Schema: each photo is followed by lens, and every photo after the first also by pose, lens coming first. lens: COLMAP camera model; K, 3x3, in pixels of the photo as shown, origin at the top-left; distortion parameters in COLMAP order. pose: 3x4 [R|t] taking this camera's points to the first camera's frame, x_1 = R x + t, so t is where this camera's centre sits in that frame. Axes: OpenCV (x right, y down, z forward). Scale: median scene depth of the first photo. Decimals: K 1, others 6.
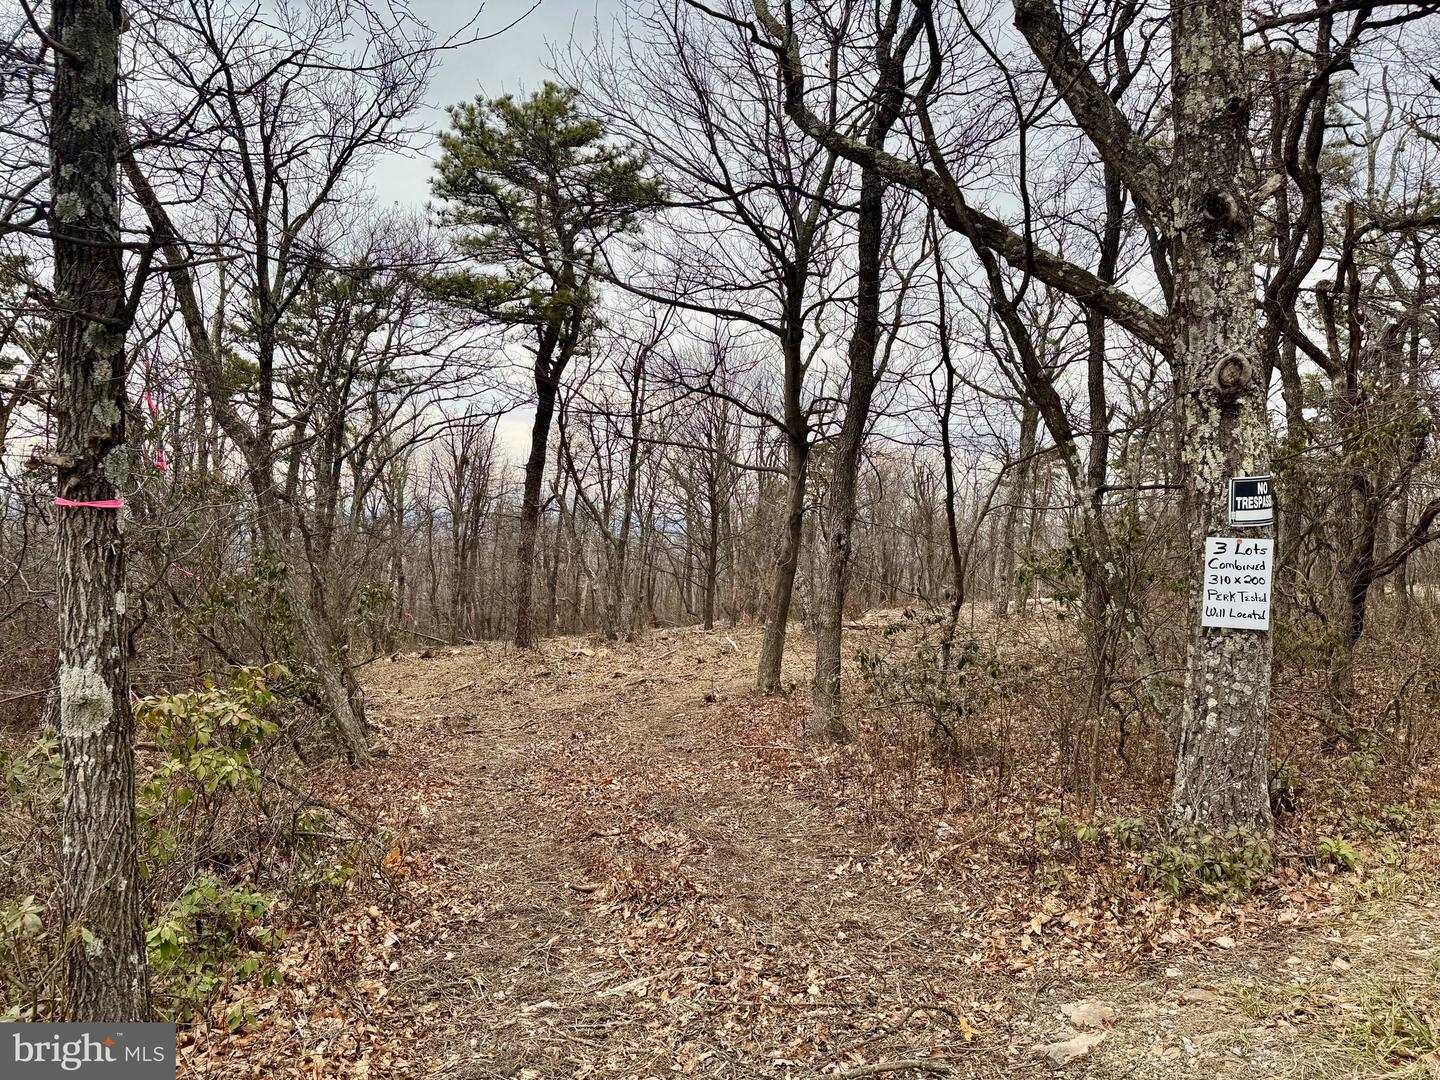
lens RADIAL K [[1001.6, 0, 718.0], [0, 1001.6, 540.0], [0, 0, 1]] dist [0.001963, -0.002404]
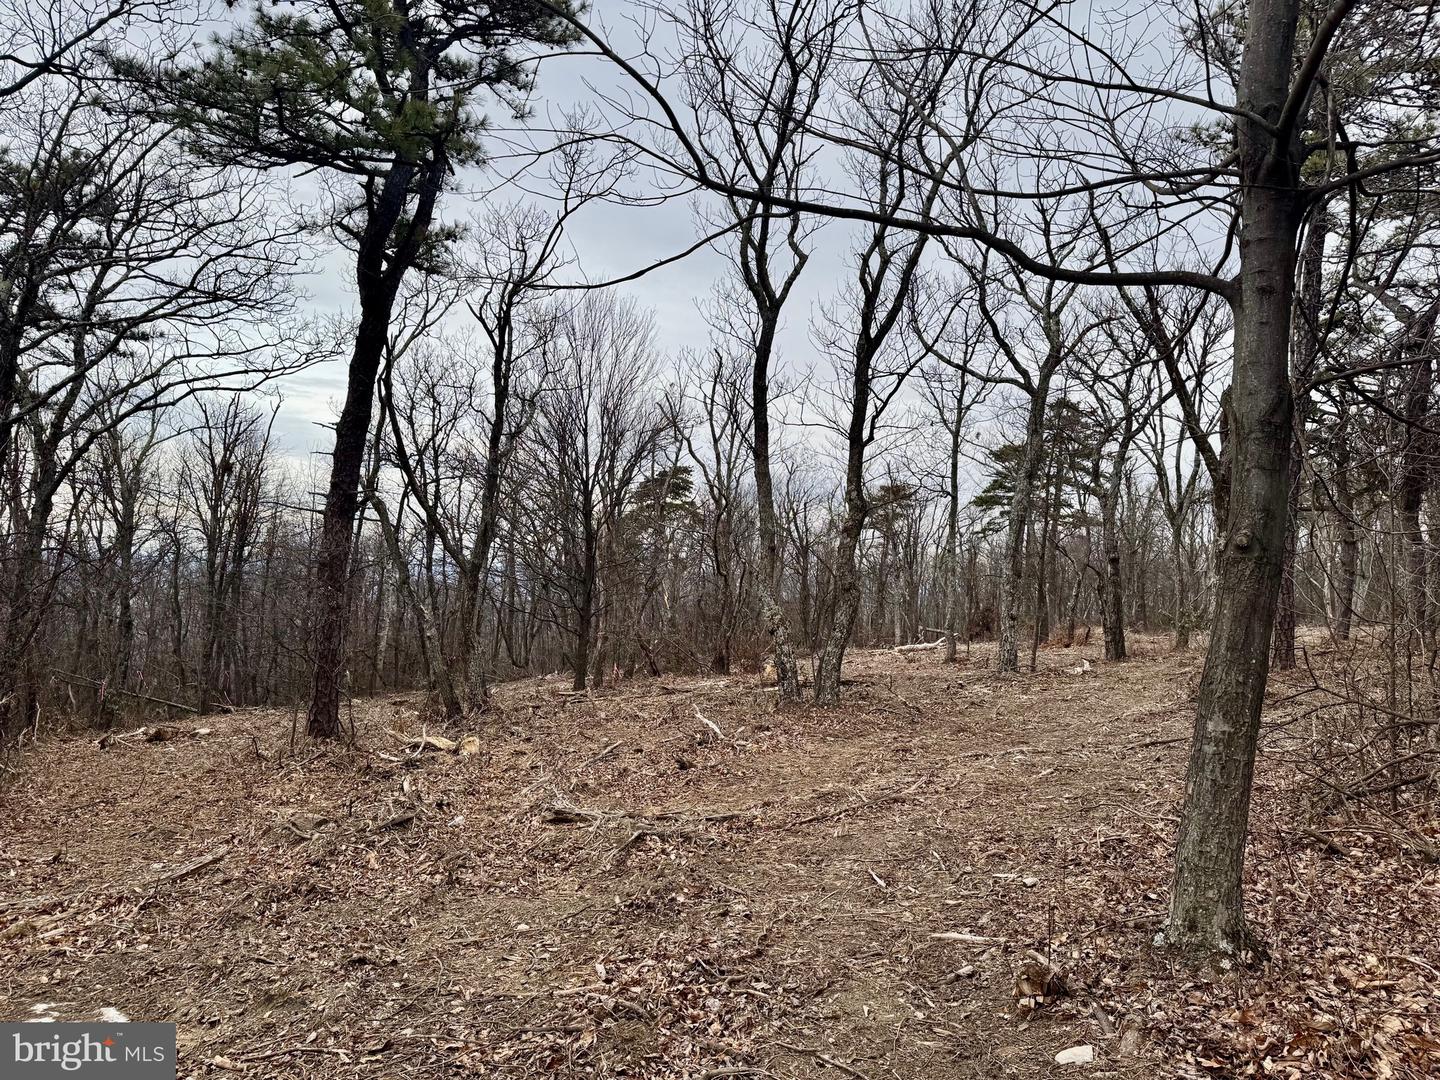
lens RADIAL K [[1001.6, 0, 723.8], [0, 1001.6, 544.7], [0, 0, 1]] dist [0.001963, -0.002404]
pose [[0.977337, 0.016101, 0.211078, -0.060420], [-0.006532, 0.998922, -0.045956, 0.013521], [-0.211590, 0.043536, 0.976388, 0.248290]]
